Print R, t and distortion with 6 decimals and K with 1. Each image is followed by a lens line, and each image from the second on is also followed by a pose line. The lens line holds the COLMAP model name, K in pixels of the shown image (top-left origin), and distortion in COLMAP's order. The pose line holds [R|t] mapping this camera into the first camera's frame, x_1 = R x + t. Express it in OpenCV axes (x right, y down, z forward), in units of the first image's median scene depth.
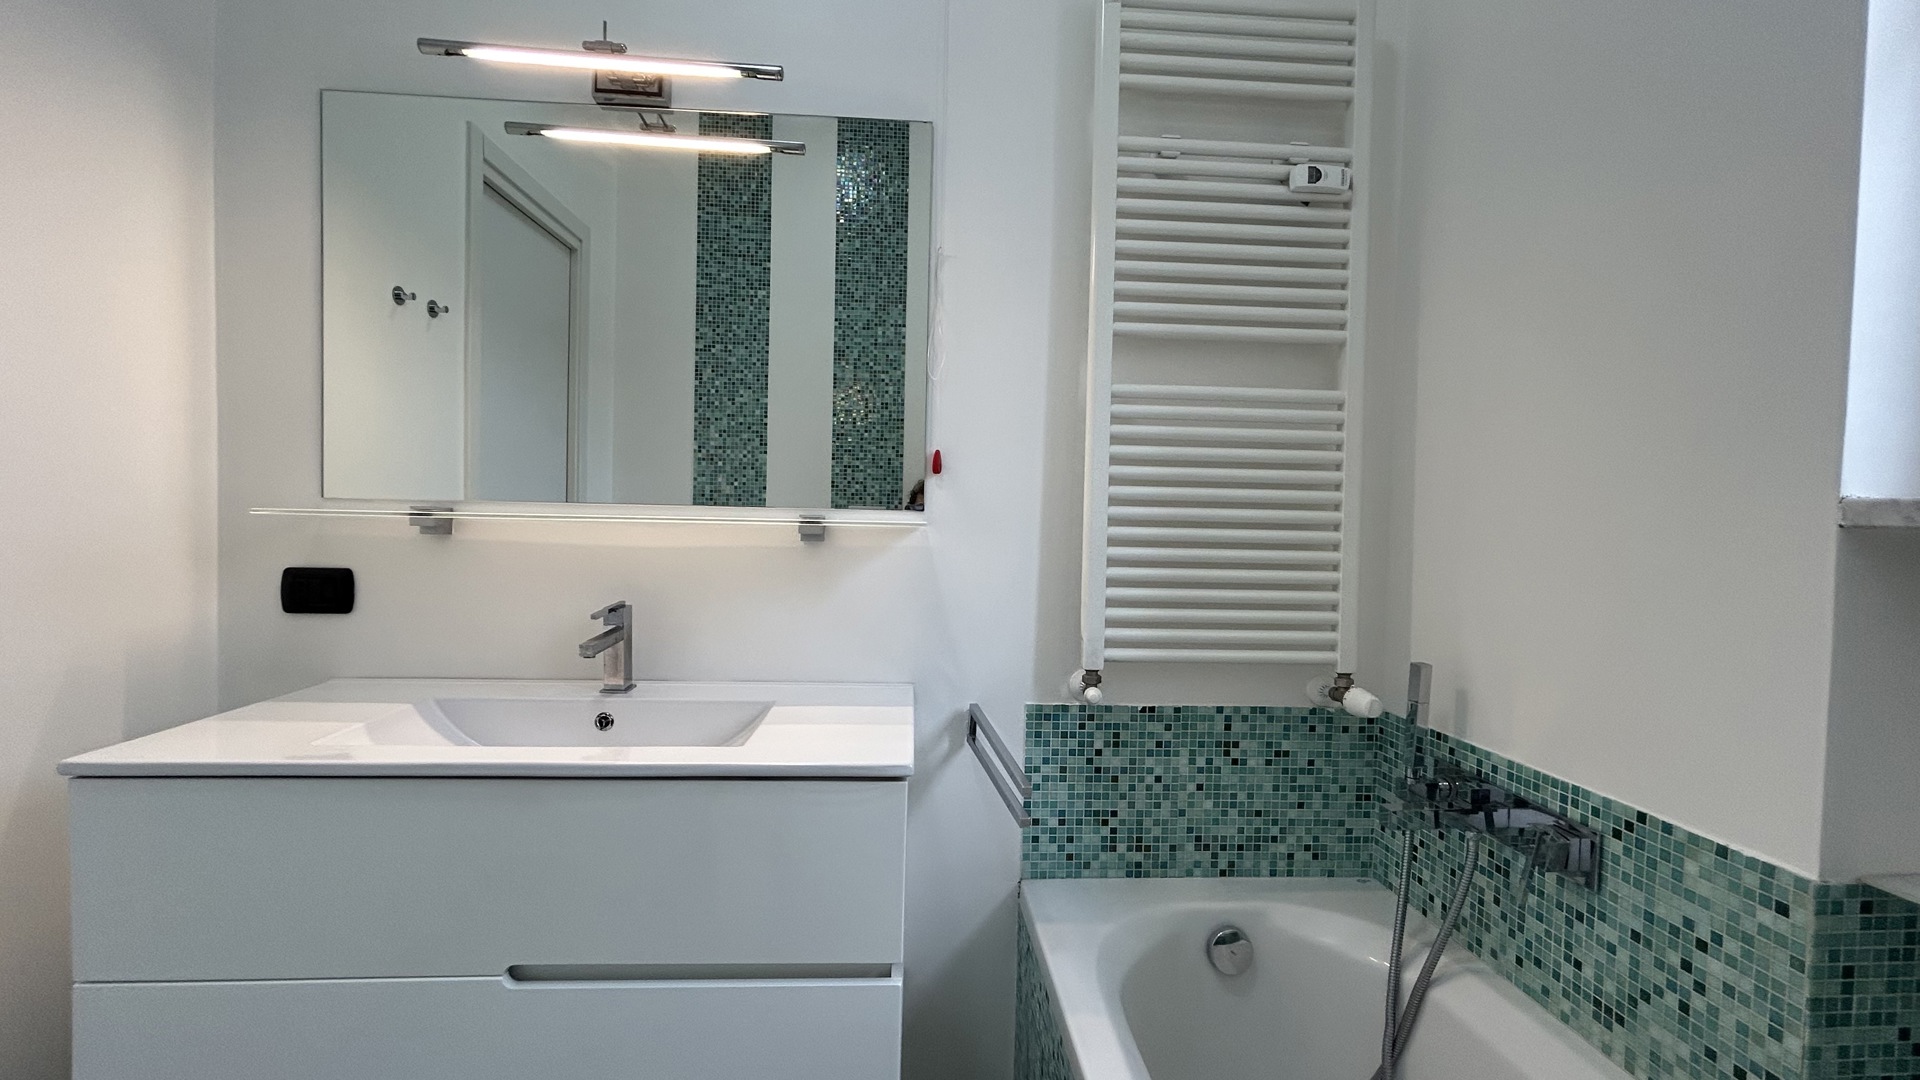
lens RADIAL K [[830.0, 0, 942.6], [0, 830.0, 529.7], [0, 0, 1]] dist [0.003244, 0.002863]
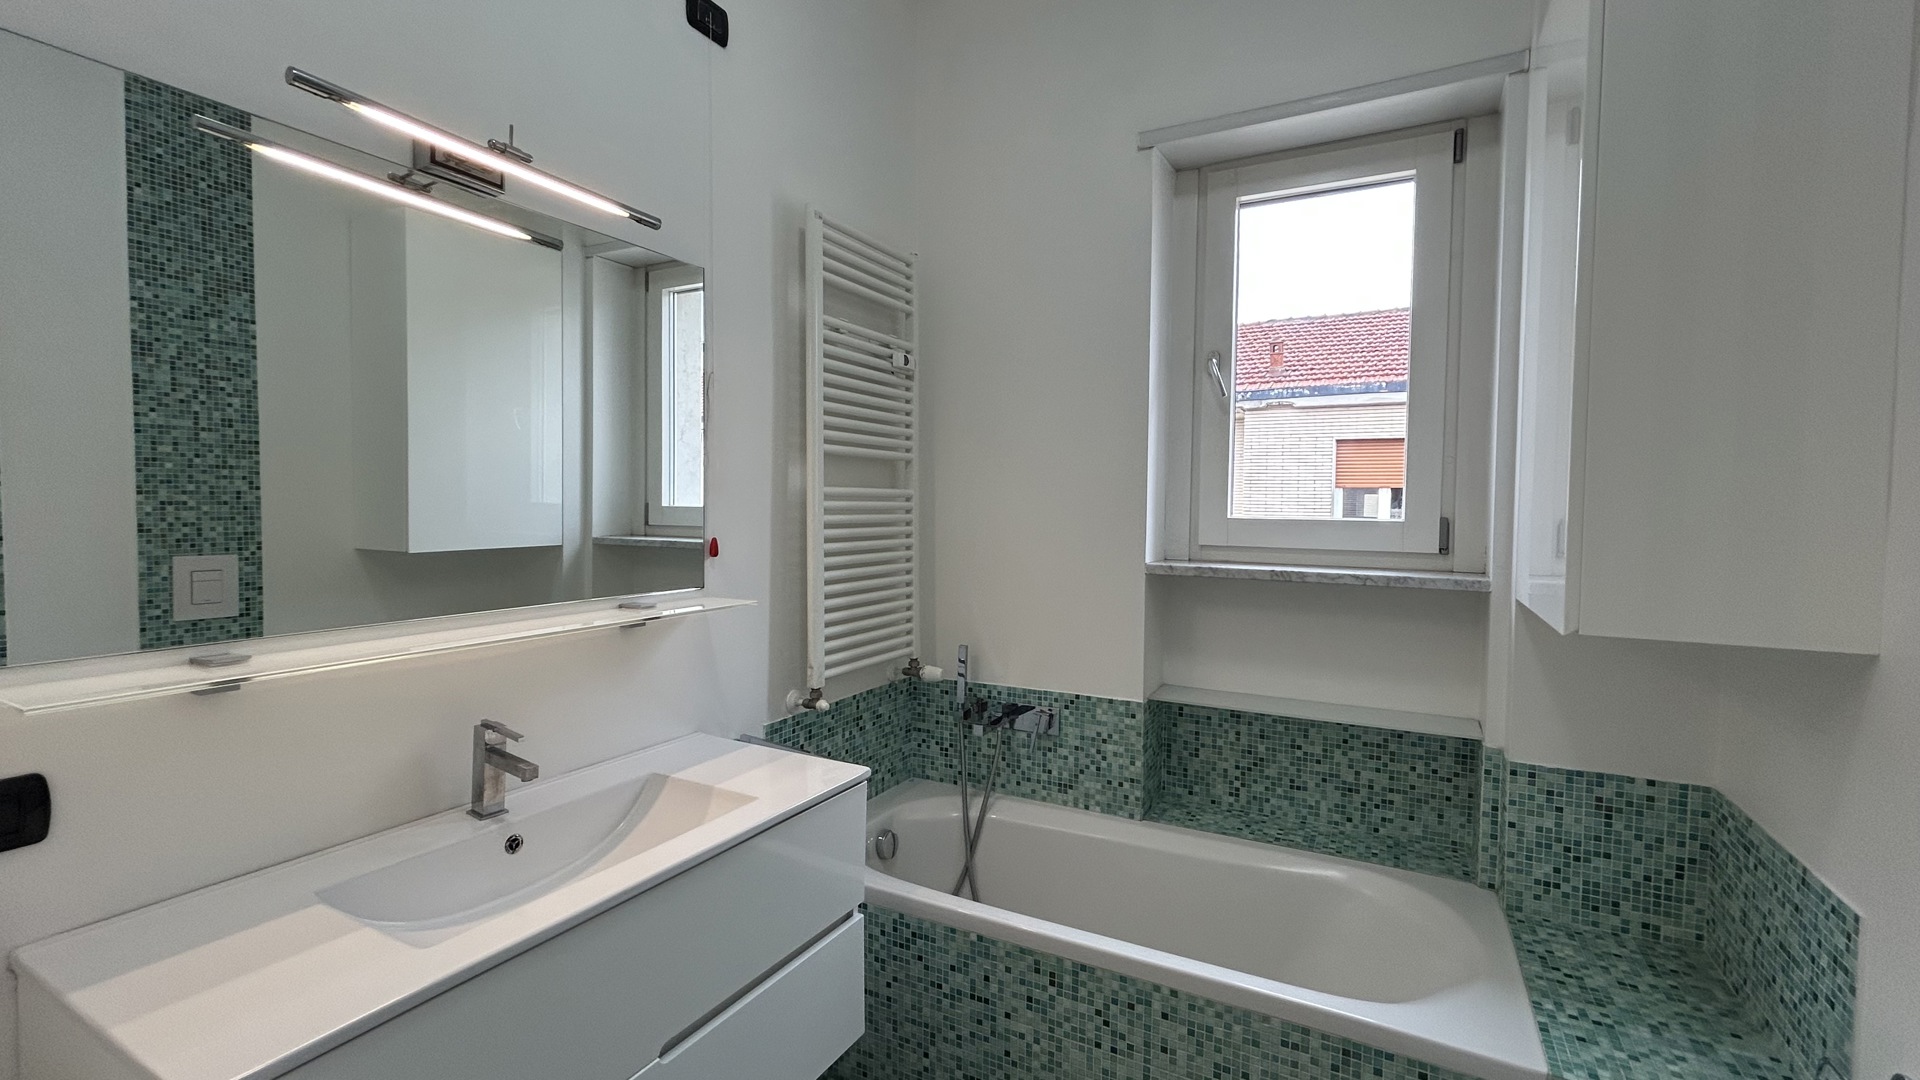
lens RADIAL K [[830.0, 0, 959.6], [0, 830.0, 535.1], [0, 0, 1]] dist [0.003244, 0.002863]
pose [[0.528597, -0.053299, 0.847198, -0.877396], [0.026306, 0.998576, 0.046410, -0.151163], [-0.848465, -0.002245, 0.529247, 0.043244]]
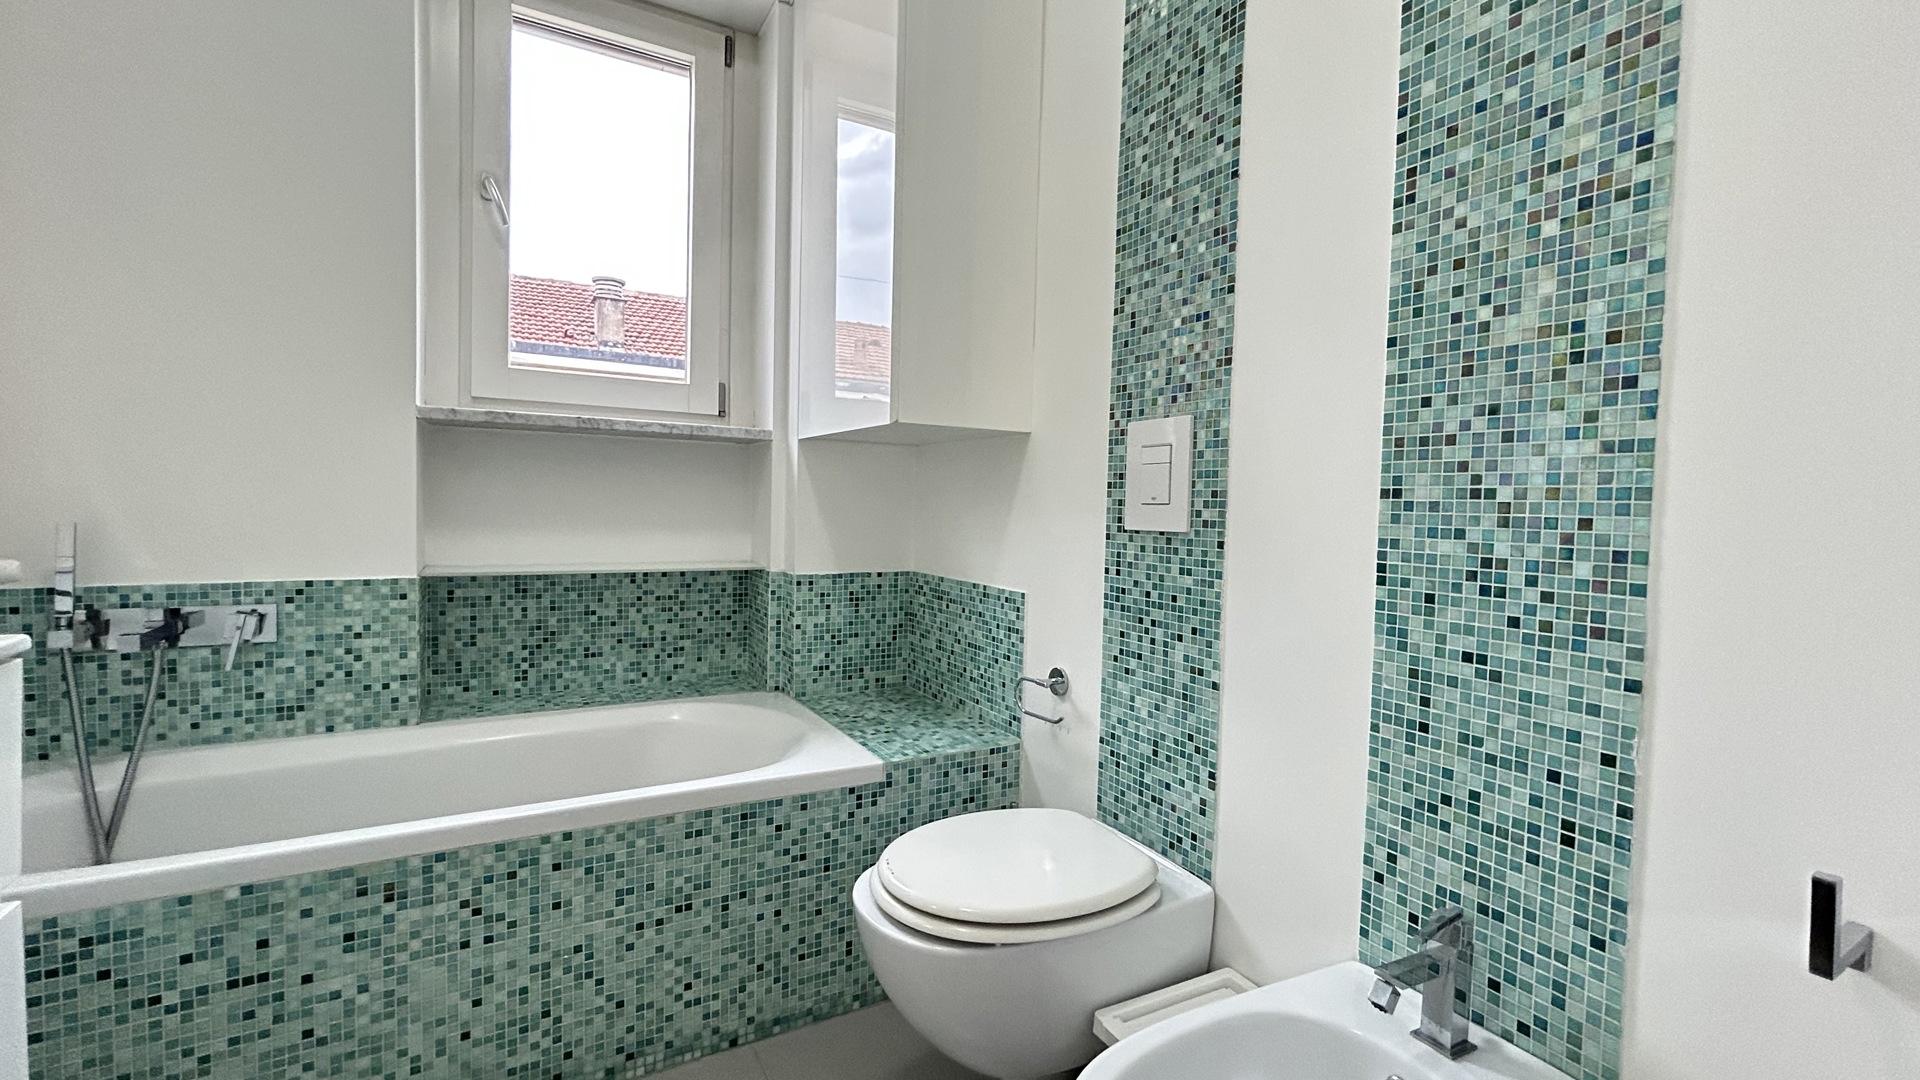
lens RADIAL K [[830.0, 0, 969.7], [0, 830.0, 528.9], [0, 0, 1]] dist [0.003244, 0.002863]
pose [[-0.436046, -0.062665, 0.897740, -0.886428], [-0.007058, 0.997780, 0.066220, 0.078221], [-0.899897, 0.022539, -0.435520, 0.366078]]
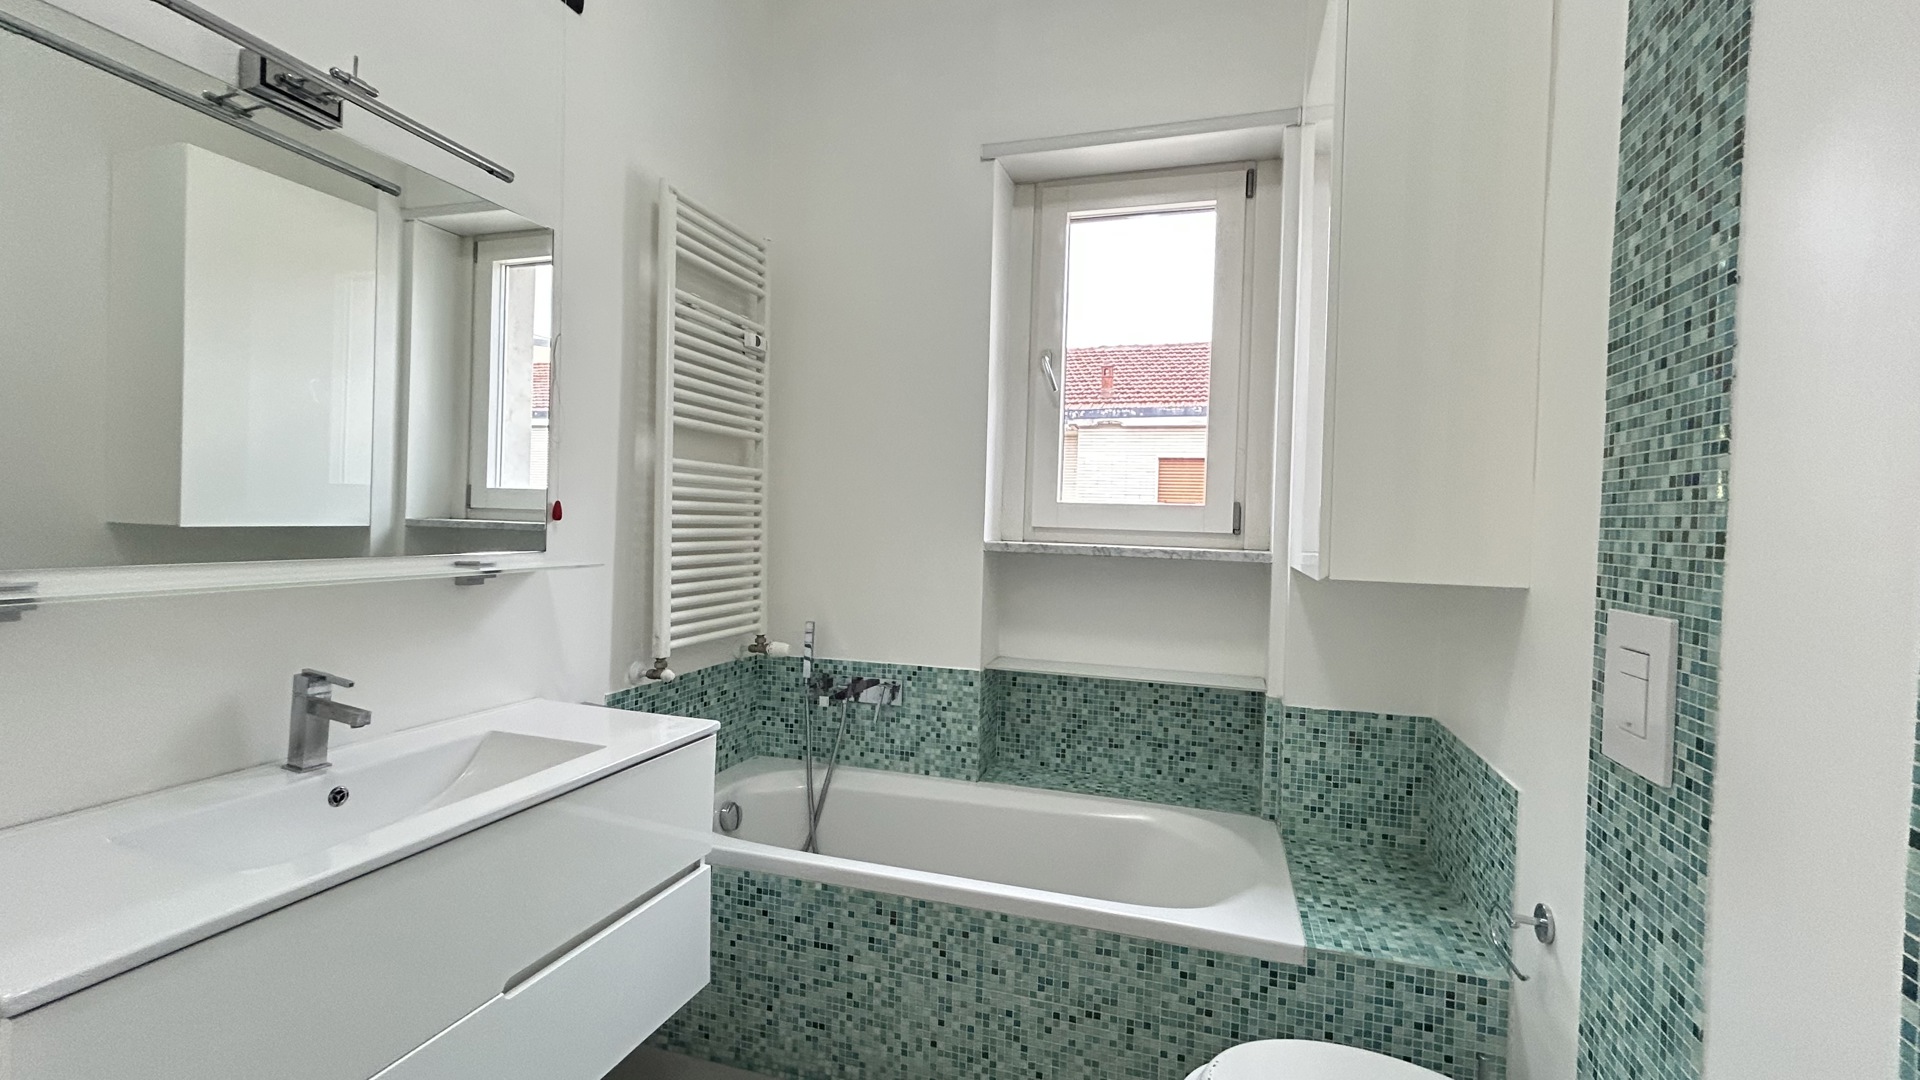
lens RADIAL K [[830.0, 0, 961.5], [0, 830.0, 533.4], [0, 0, 1]] dist [0.003244, 0.002863]
pose [[0.358745, -0.029589, 0.932967, -0.956150], [0.006210, 0.999551, 0.029312, -0.082691], [-0.933415, -0.004722, 0.358767, 0.012072]]
